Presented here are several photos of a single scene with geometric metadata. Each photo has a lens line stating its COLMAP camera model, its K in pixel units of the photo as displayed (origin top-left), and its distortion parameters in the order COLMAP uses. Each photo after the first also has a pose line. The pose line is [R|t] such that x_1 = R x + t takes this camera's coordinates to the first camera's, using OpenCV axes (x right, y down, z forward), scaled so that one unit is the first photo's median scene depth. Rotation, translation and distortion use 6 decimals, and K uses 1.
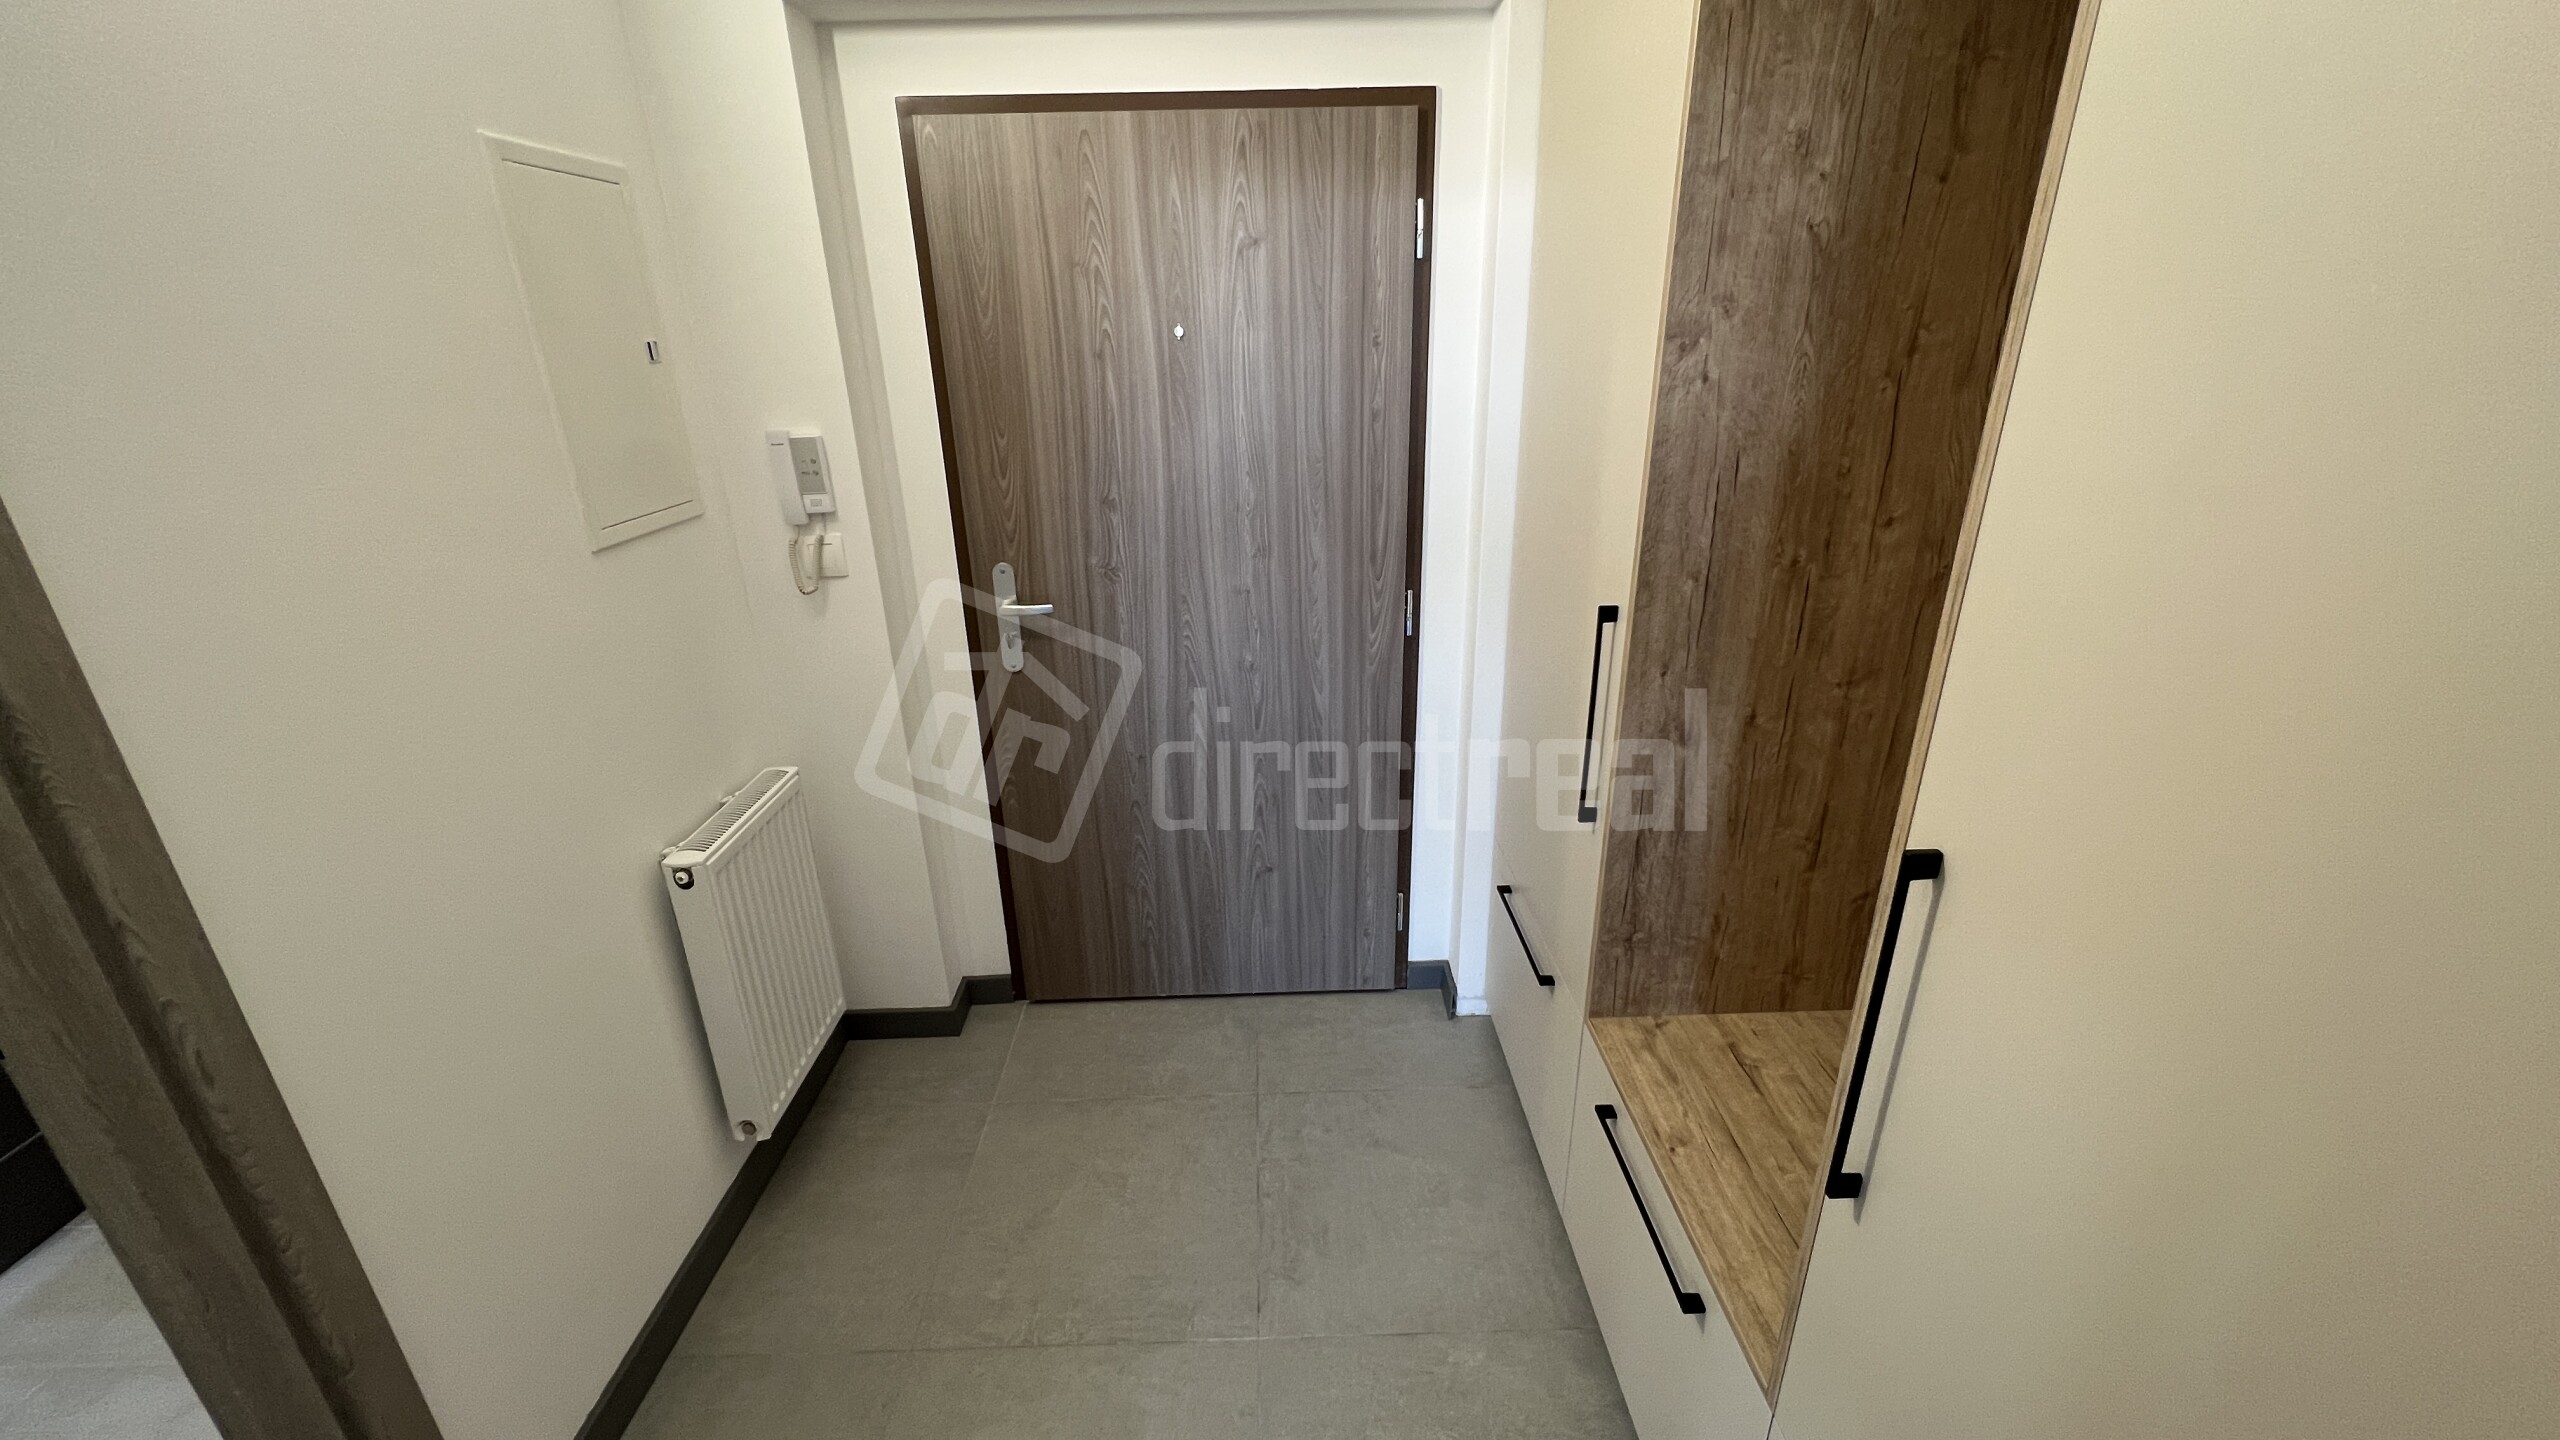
lens RADIAL K [[1021.8, 0, 1274.9], [0, 1021.8, 722.7], [0, 0, 1]] dist [0.000041, 0.000378]
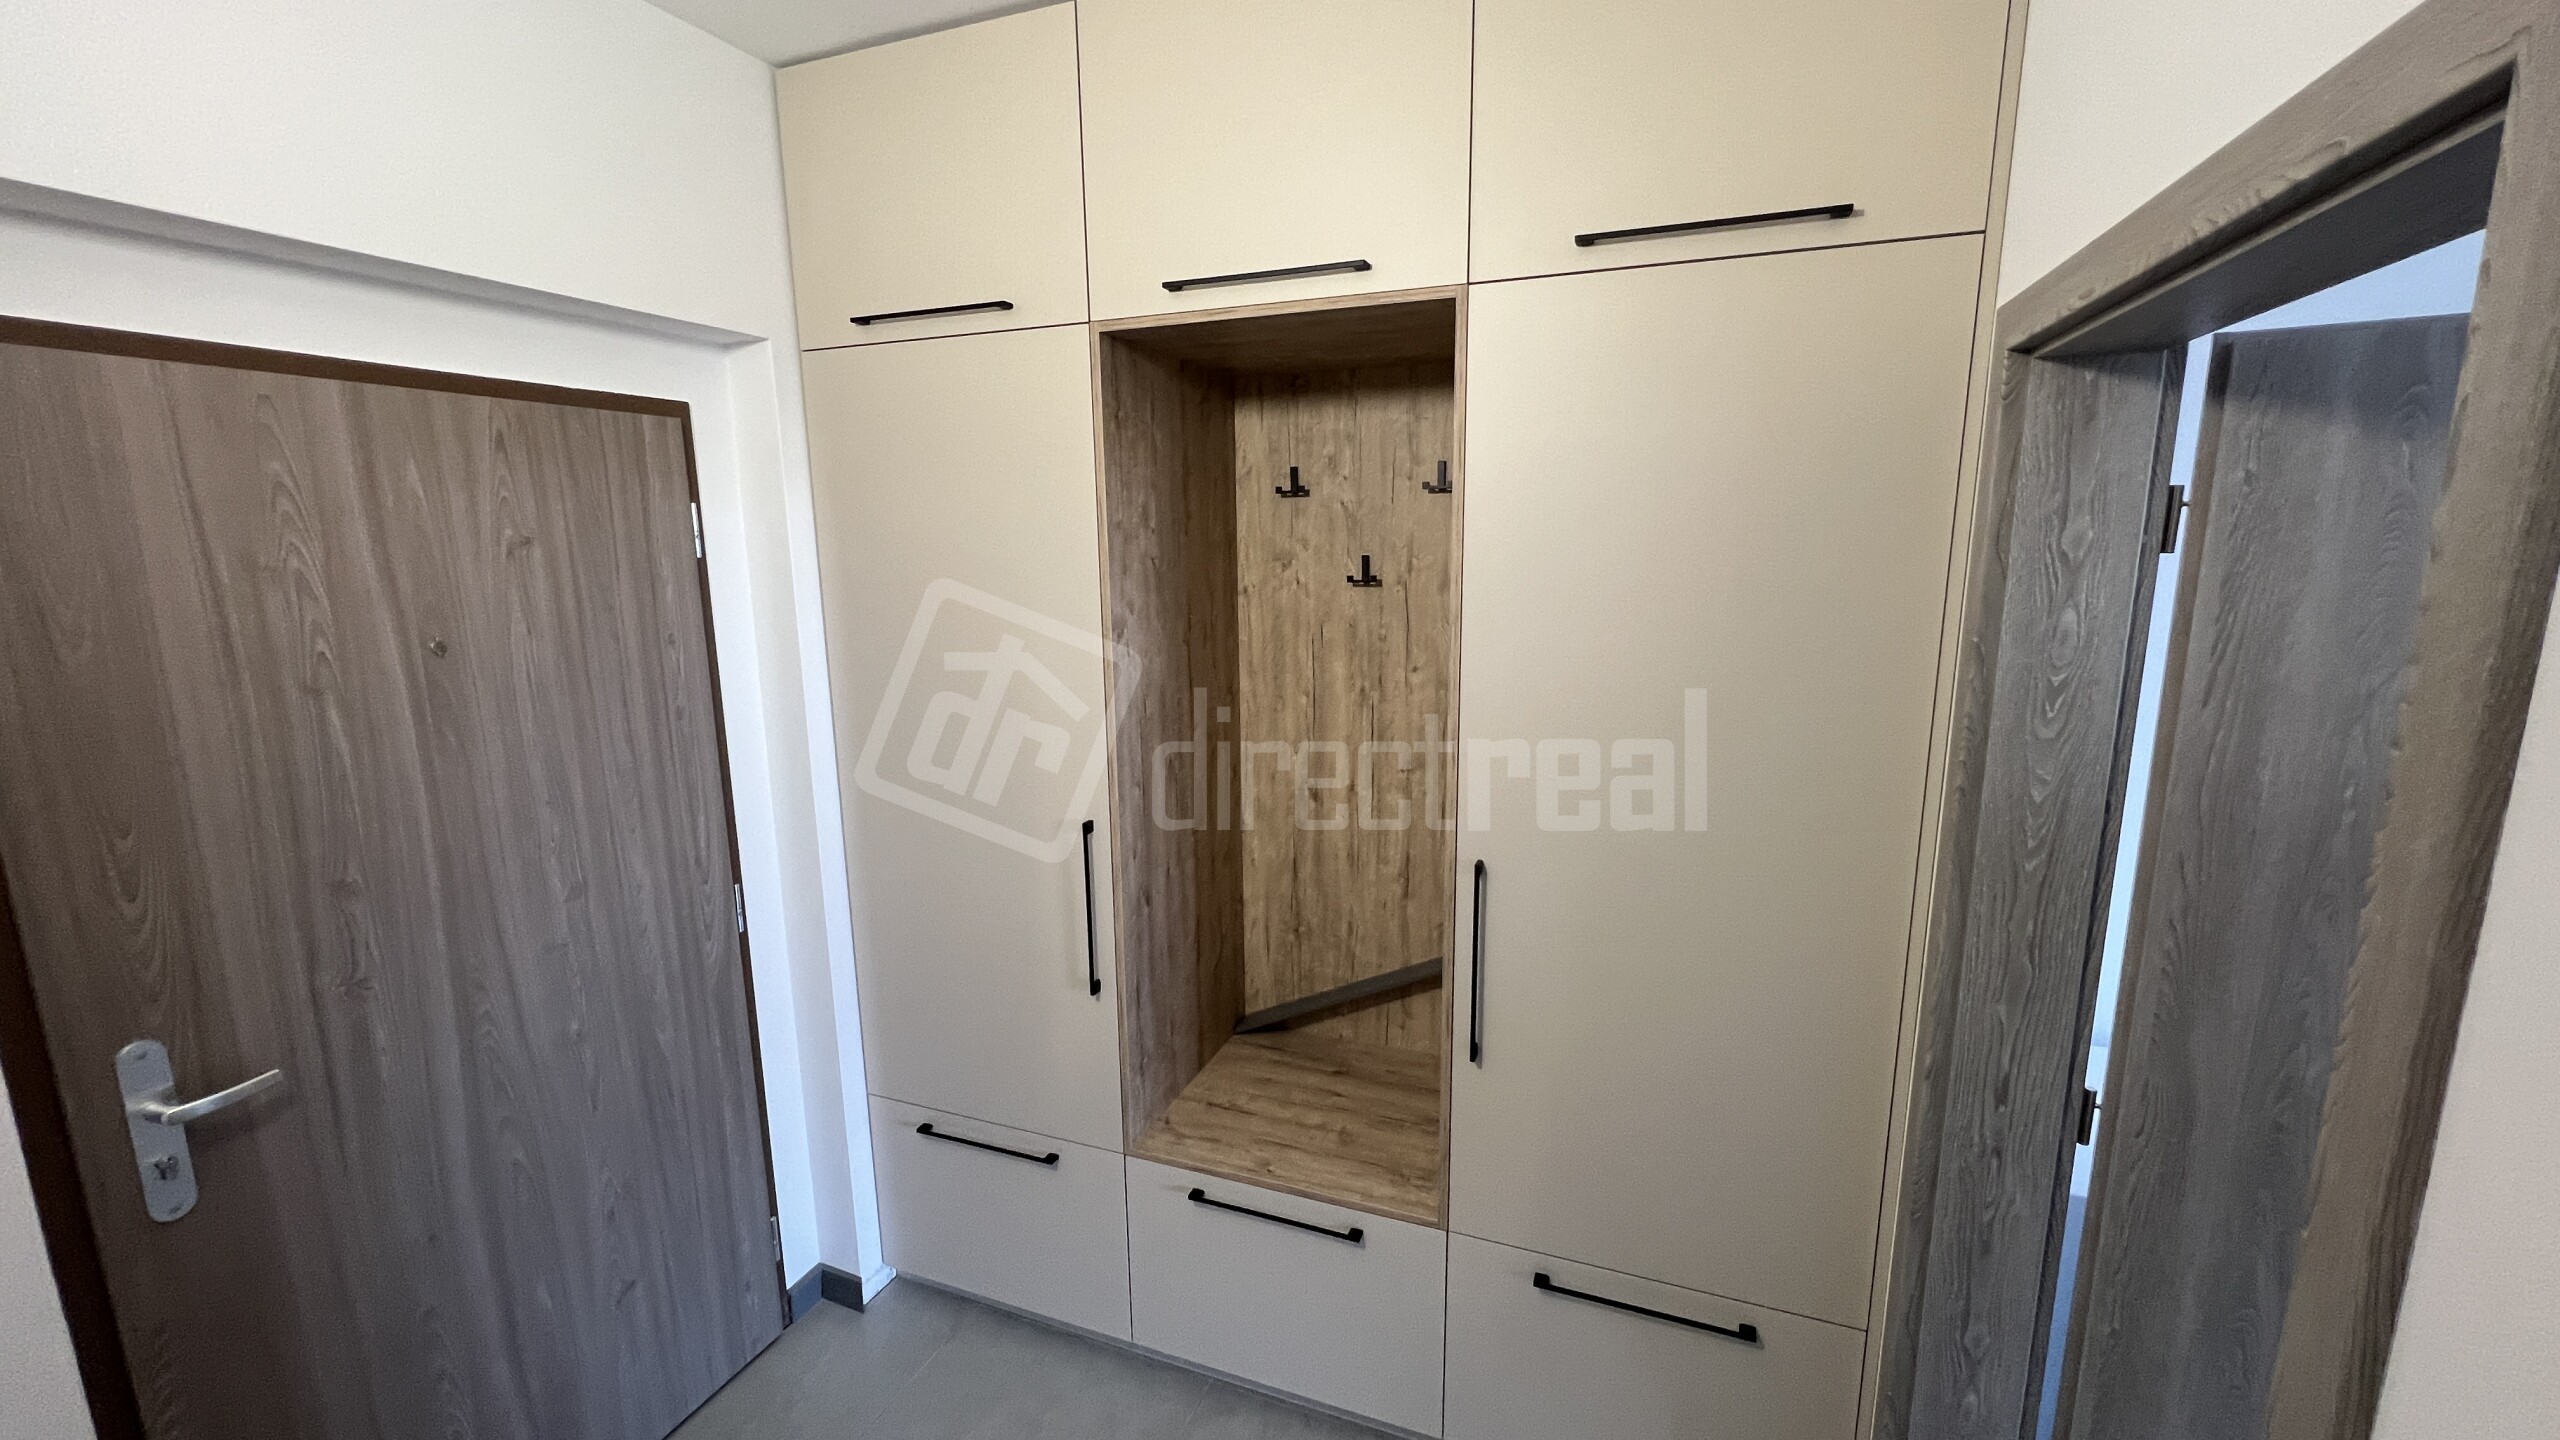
lens RADIAL K [[1021.8, 0, 1274.9], [0, 1021.8, 722.7], [0, 0, 1]] dist [0.000041, 0.000378]
pose [[0.390980, -0.149708, 0.908142, -0.587678], [0.339416, 0.940594, 0.008931, -0.127806], [-0.855530, 0.304746, 0.418567, 0.160930]]
